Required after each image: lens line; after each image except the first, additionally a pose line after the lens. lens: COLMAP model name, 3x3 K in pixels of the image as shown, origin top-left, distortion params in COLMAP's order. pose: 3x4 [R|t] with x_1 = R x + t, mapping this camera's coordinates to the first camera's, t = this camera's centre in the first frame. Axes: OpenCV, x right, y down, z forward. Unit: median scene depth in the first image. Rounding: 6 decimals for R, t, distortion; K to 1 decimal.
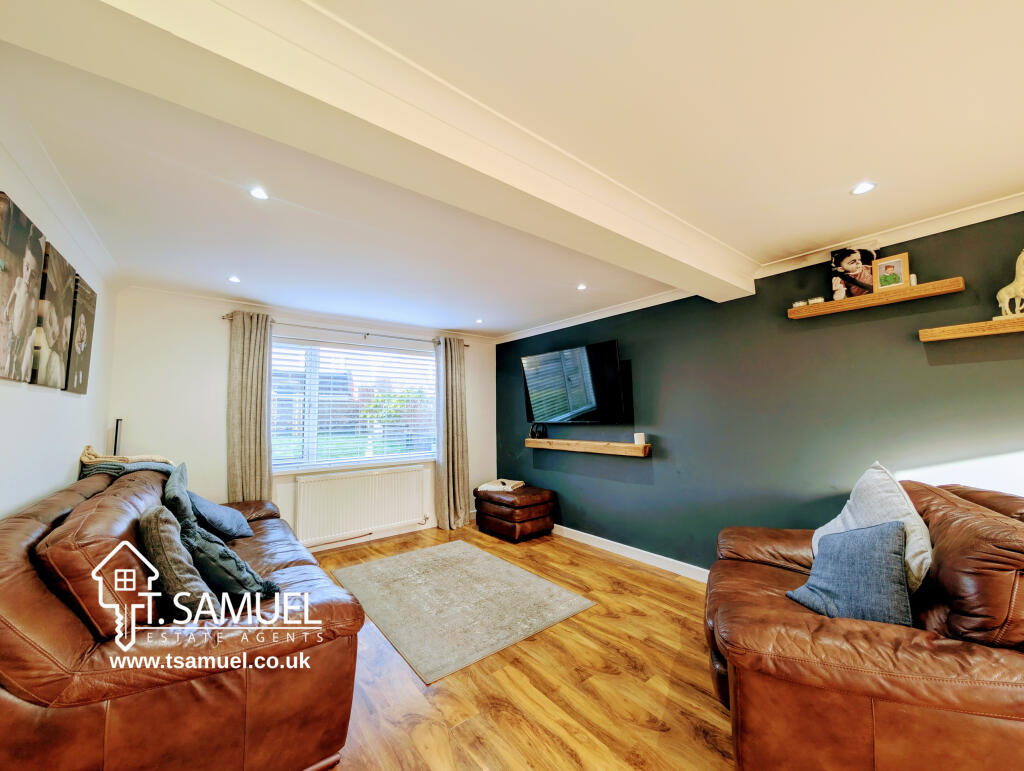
lens RADIAL K [[389.4, 0, 512.0], [0, 389.4, 385.5], [0, 0, 1]] dist [-0.002217, 0.000221]
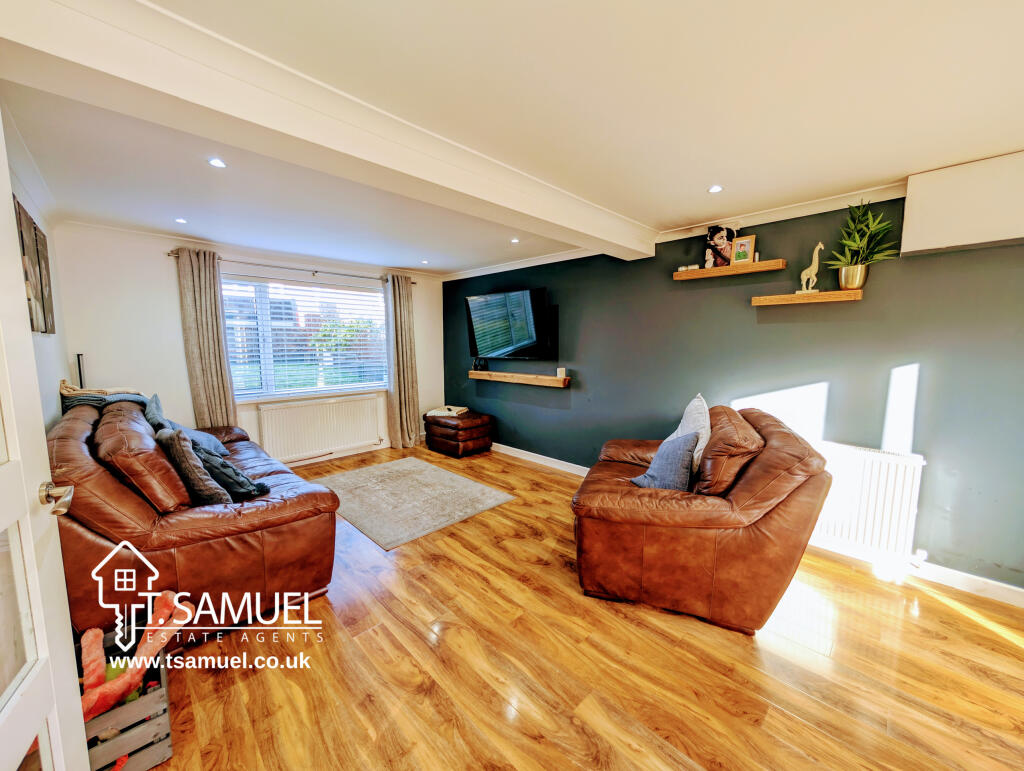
lens RADIAL K [[389.4, 0, 512.0], [0, 389.4, 385.5], [0, 0, 1]] dist [-0.002217, 0.000221]
pose [[0.993067, -0.000542, 0.117548, 0.047599], [-0.021179, 0.982800, 0.183452, -0.057922], [-0.115626, -0.184670, 0.975975, -0.226661]]
